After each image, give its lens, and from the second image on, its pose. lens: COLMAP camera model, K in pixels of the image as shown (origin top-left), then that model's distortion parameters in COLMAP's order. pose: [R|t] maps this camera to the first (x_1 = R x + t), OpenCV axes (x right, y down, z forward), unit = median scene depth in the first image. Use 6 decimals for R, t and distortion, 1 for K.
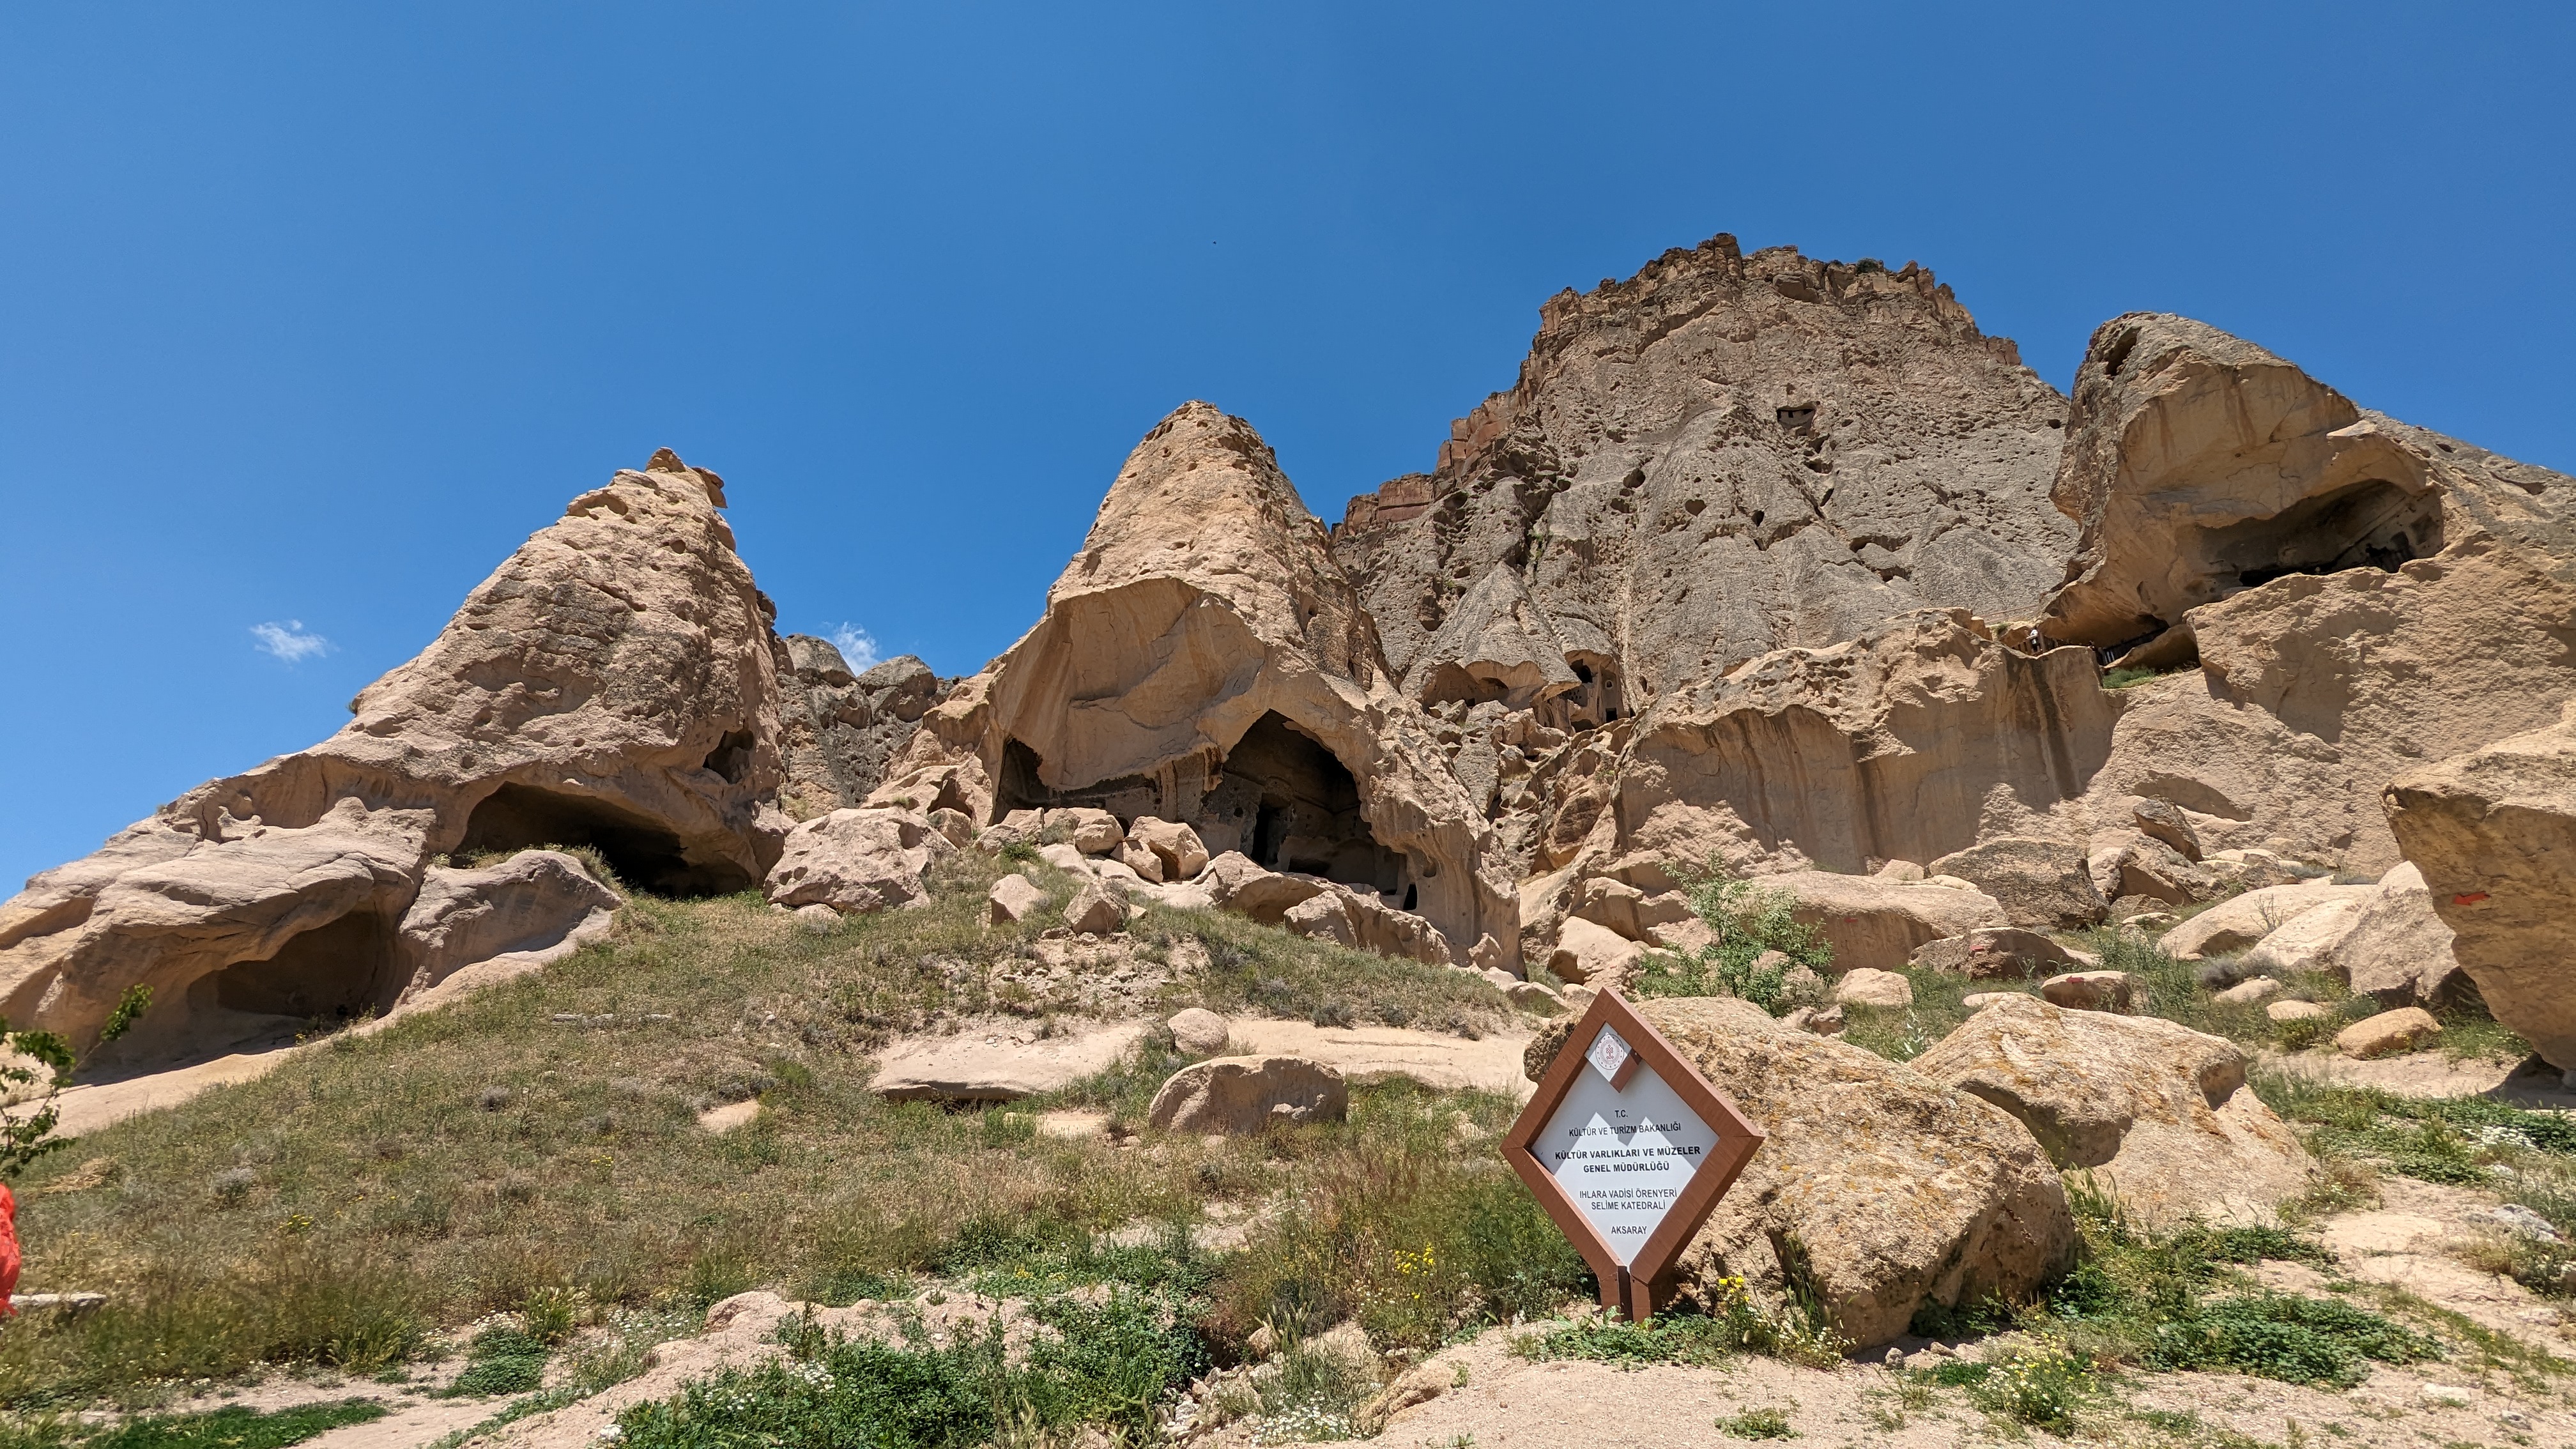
lens RADIAL K [[1230.0, 0, 1288.0], [0, 1230.0, 724.5], [0, 0, 1]] dist [-0.000858, 0.000104]
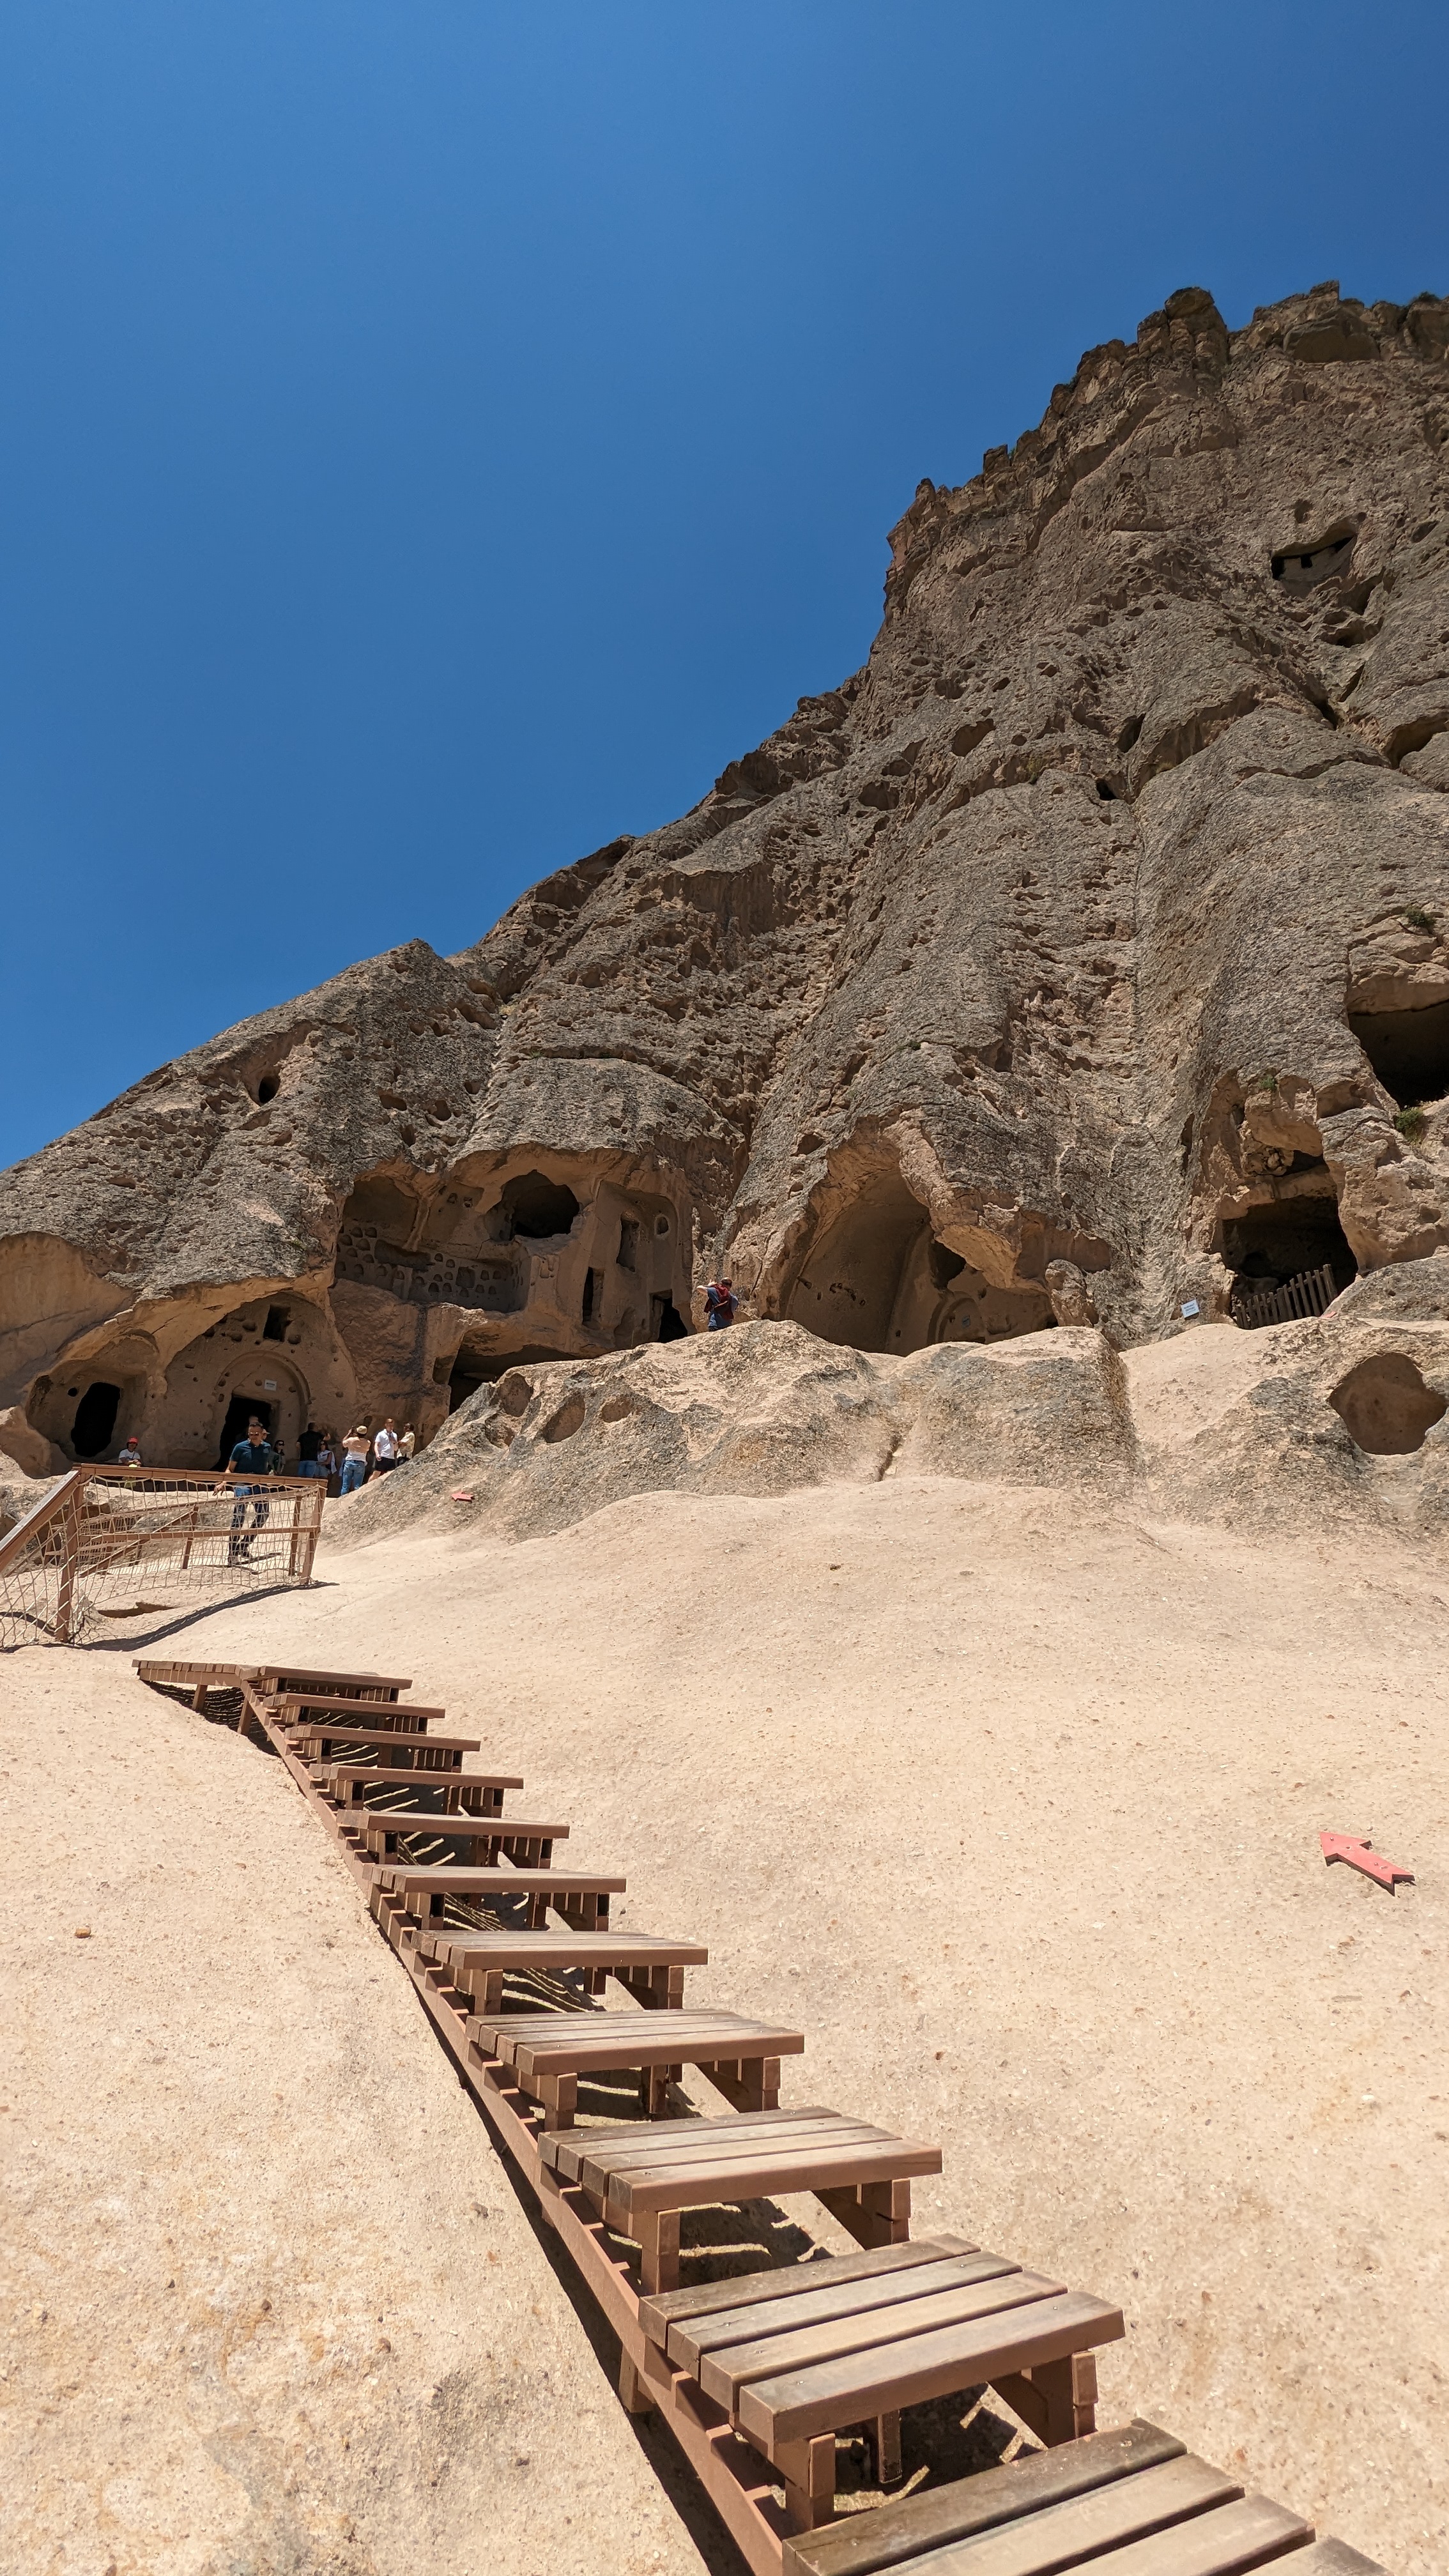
lens RADIAL K [[1230.0, 0, 724.5], [0, 1230.0, 1288.0], [0, 0, 1]] dist [-0.000858, 0.000104]
pose [[0.974691, -0.095110, -0.202316, 0.668001], [0.105713, 0.993499, 0.042243, -0.052645], [0.196983, -0.062562, 0.978409, 1.229162]]
